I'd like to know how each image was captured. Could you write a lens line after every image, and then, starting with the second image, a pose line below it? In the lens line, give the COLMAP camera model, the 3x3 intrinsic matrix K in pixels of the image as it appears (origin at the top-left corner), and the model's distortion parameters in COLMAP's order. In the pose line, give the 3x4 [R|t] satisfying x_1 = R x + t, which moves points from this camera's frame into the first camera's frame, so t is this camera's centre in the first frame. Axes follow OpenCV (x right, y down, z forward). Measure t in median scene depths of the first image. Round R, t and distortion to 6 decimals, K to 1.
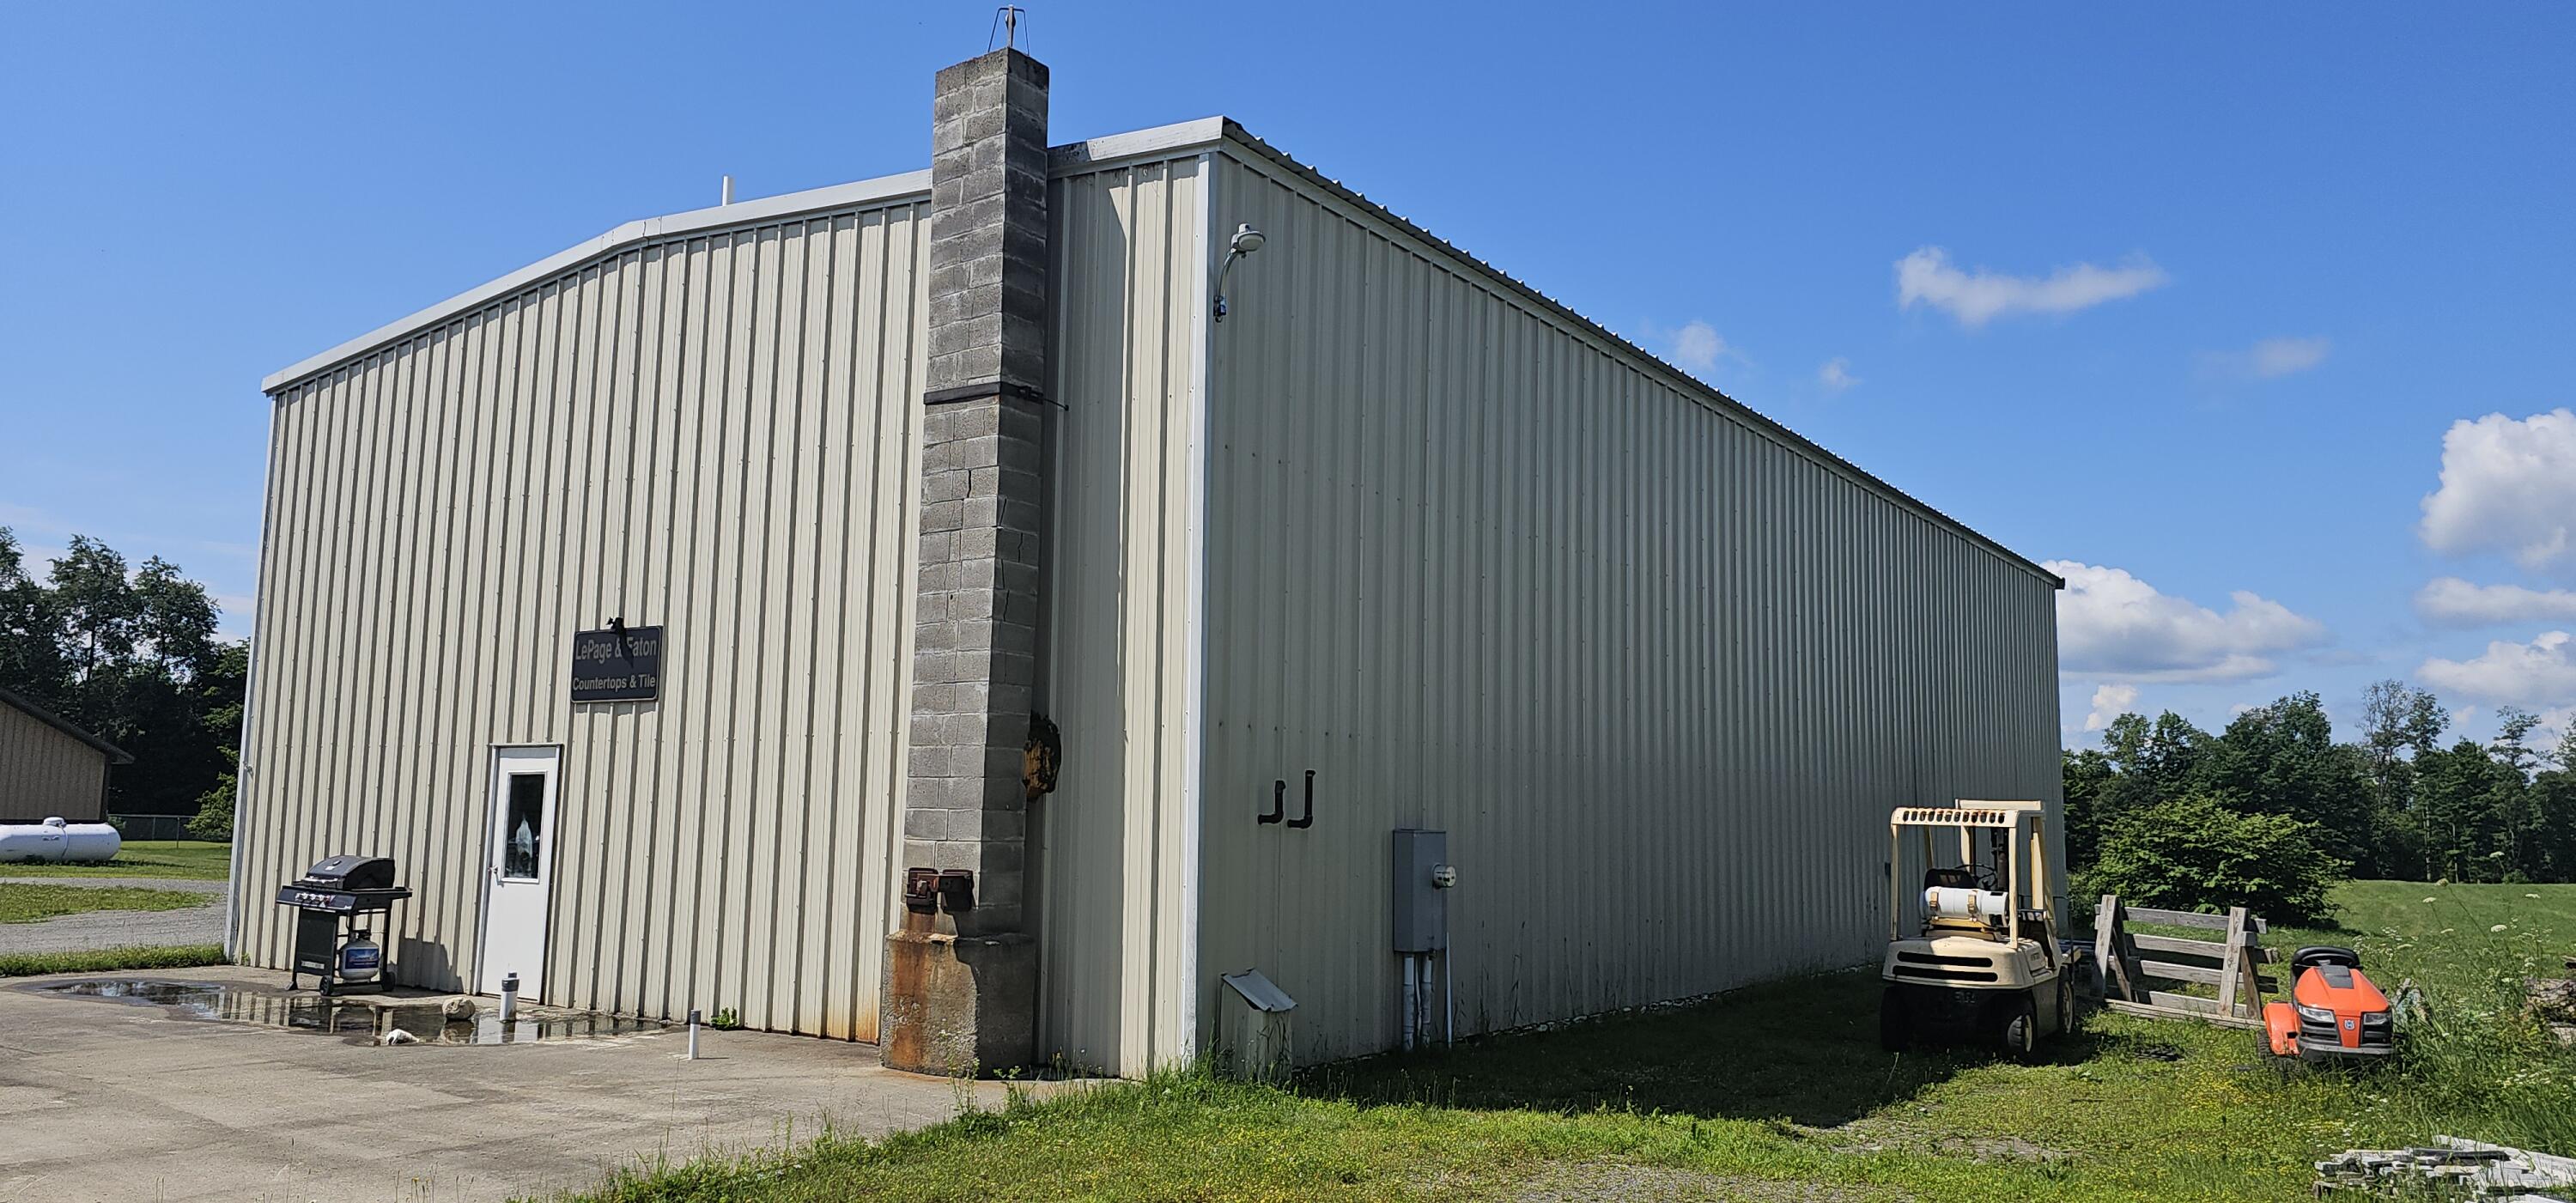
lens RADIAL K [[1751.4, 0, 1269.7], [0, 1751.4, 590.9], [0, 0, 1]] dist [0.063111, -0.064954]
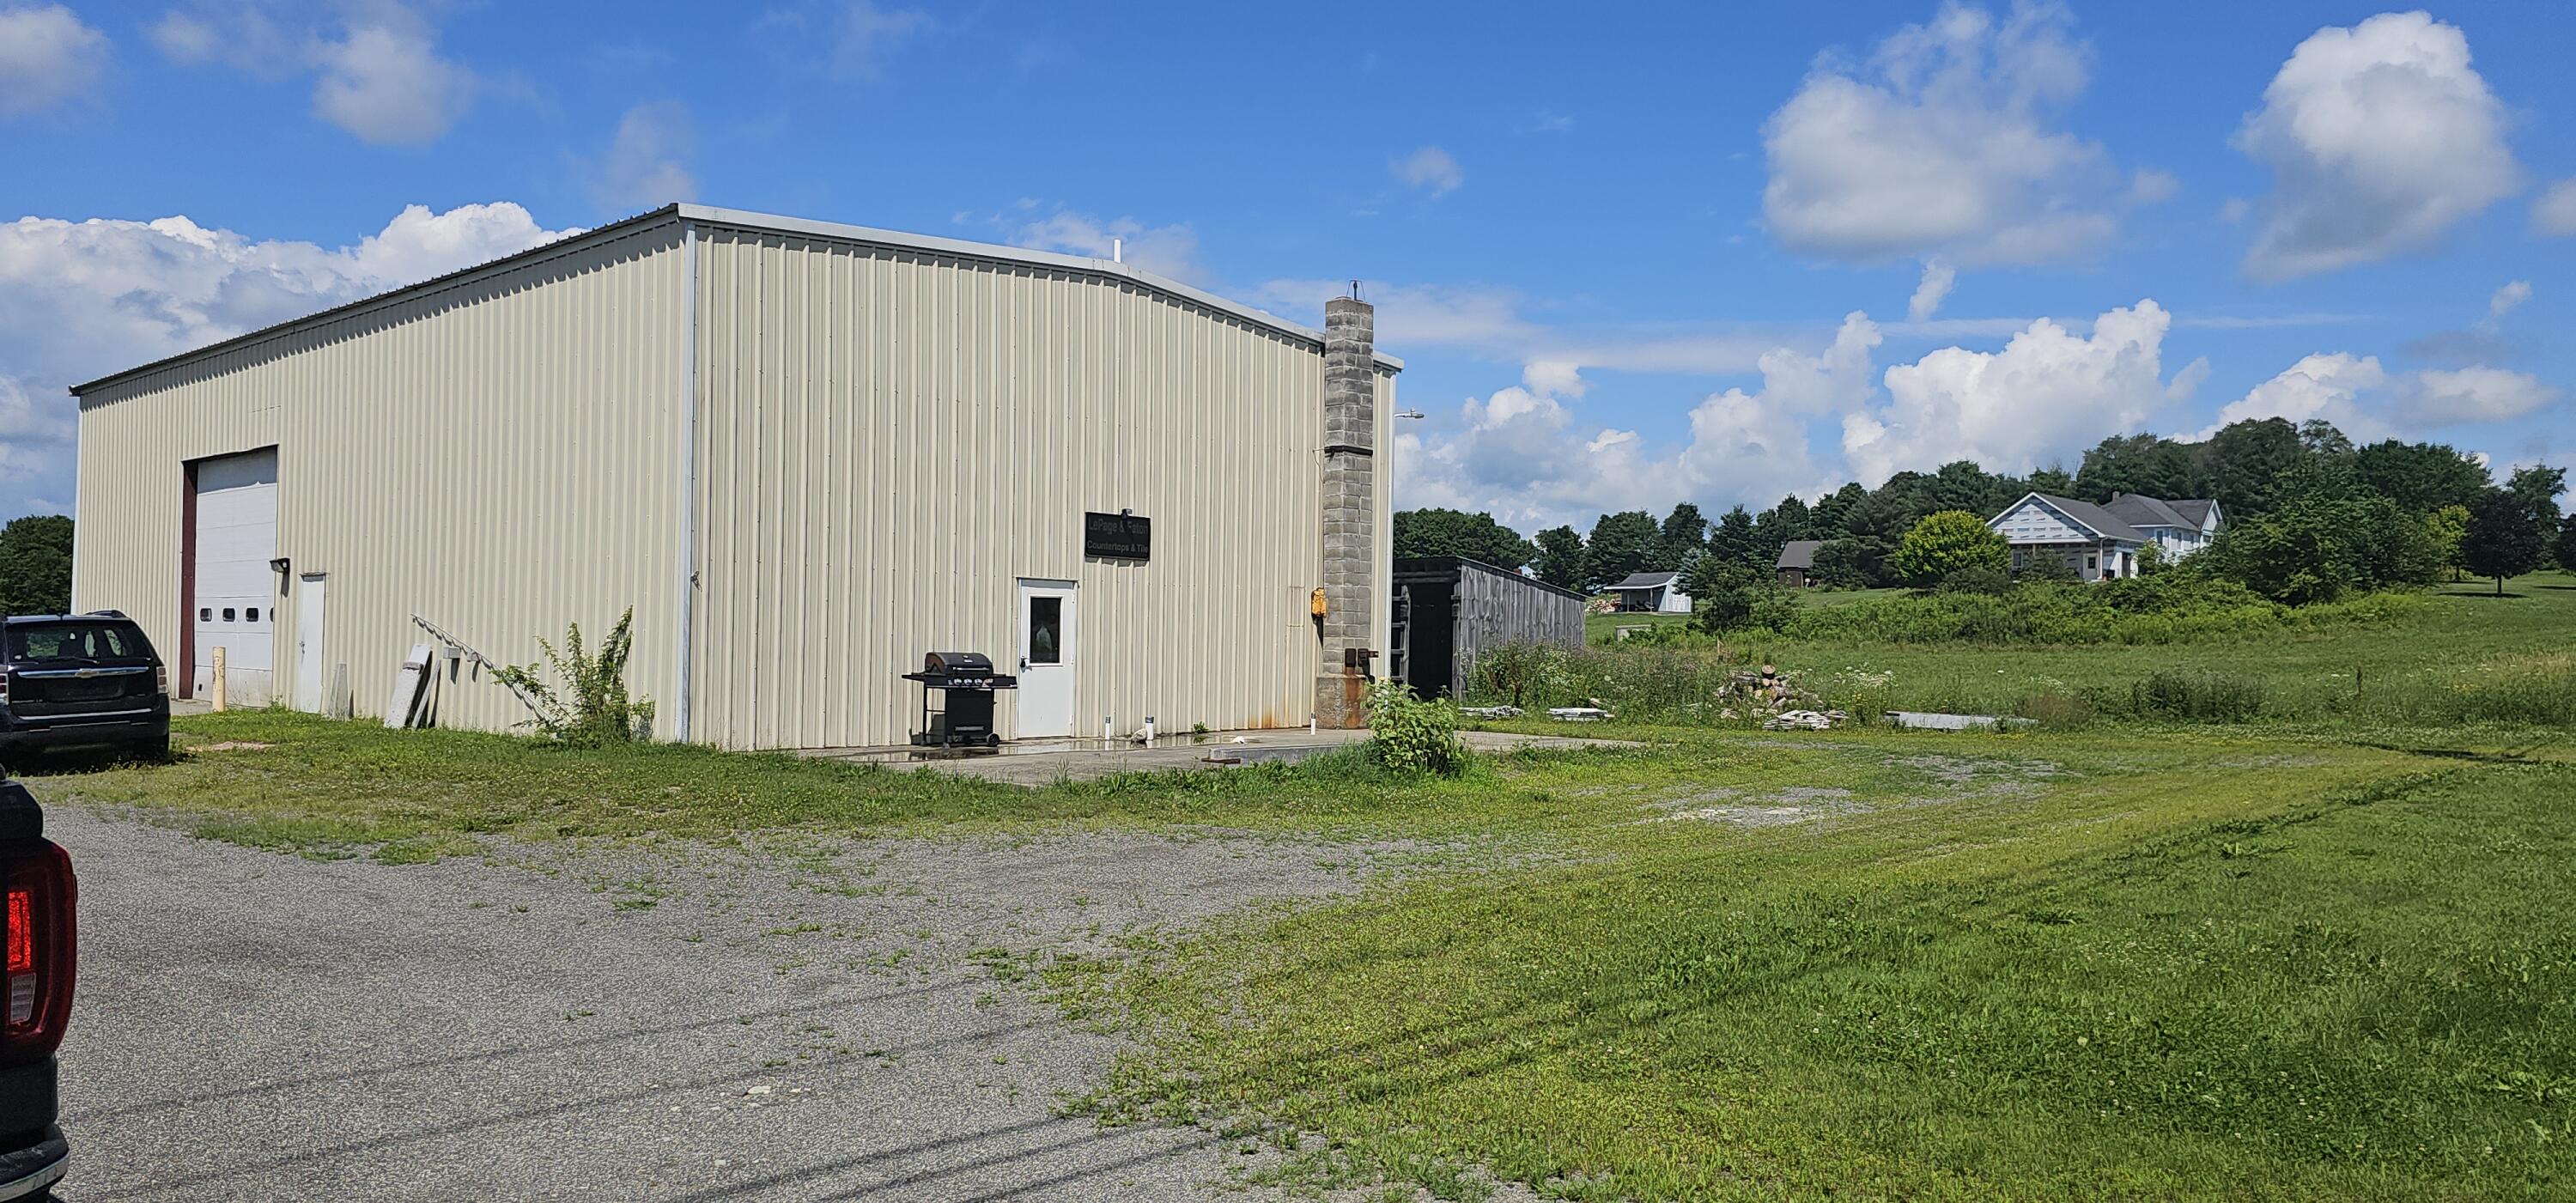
lens RADIAL K [[1751.4, 0, 1301.4], [0, 1751.4, 617.0], [0, 0, 1]] dist [0.063111, -0.064954]
pose [[0.083066, -0.002025, 0.996542, -2.528561], [-0.143462, 0.989557, 0.013969, 0.086912], [-0.986164, -0.144126, 0.081908, 0.845617]]
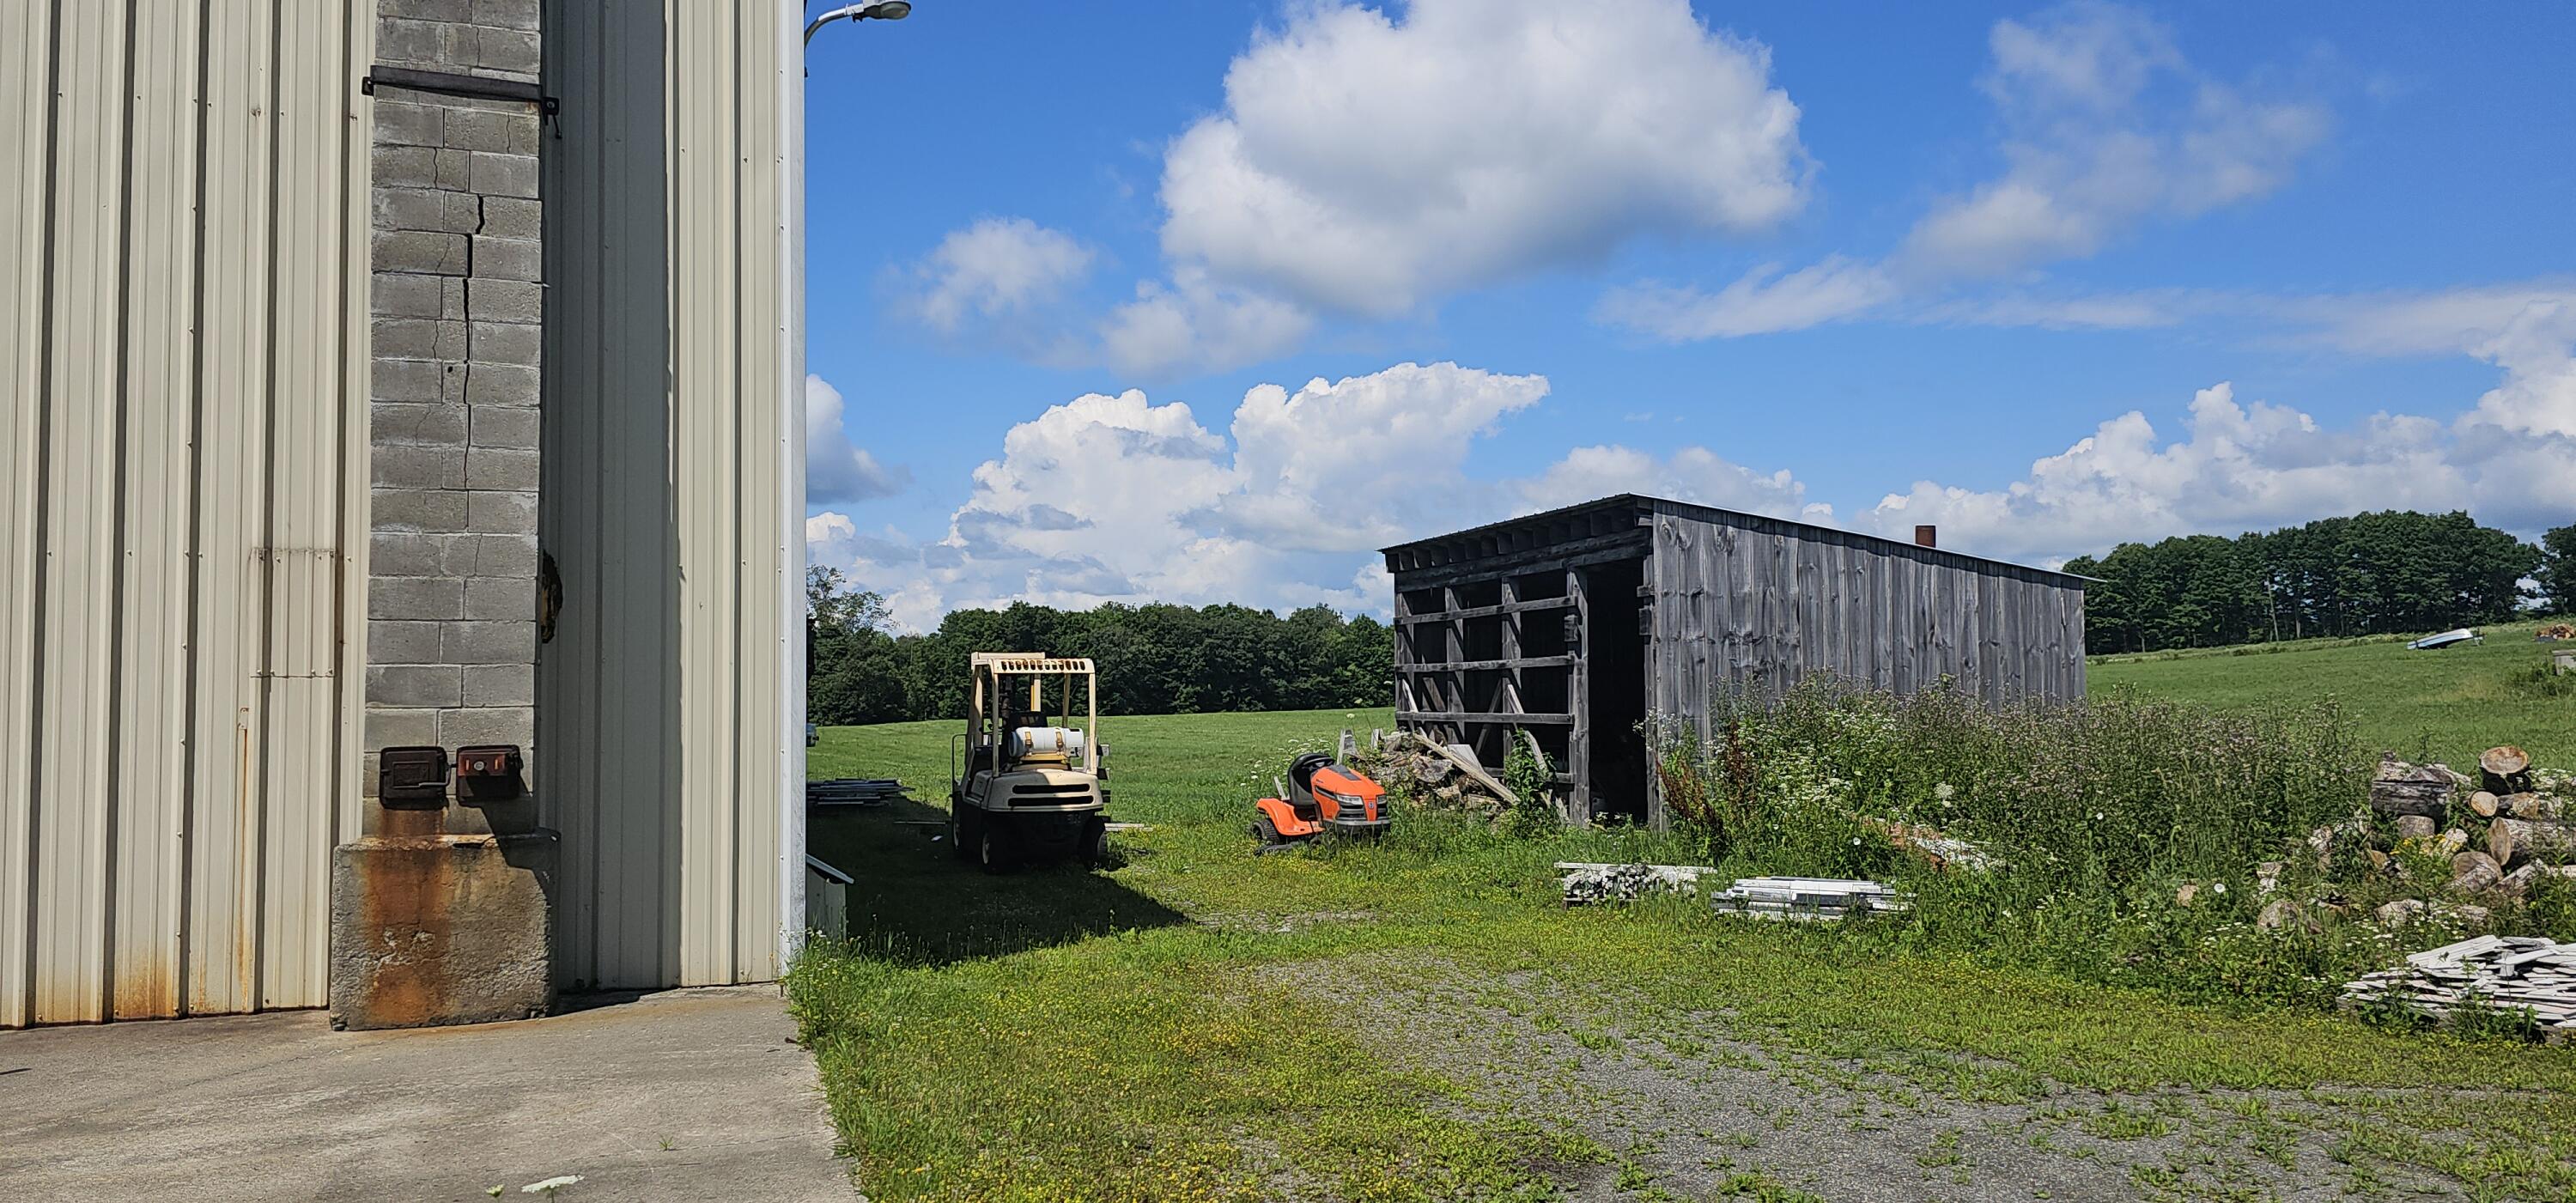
lens RADIAL K [[1751.4, 0, 1311.3], [0, 1751.4, 593.5], [0, 0, 1]] dist [0.063111, -0.064954]
pose [[0.545713, 0.024292, 0.837620, -0.581057], [-0.089757, 0.995524, 0.029606, 0.040351], [-0.833151, -0.091338, 0.545450, 0.300210]]
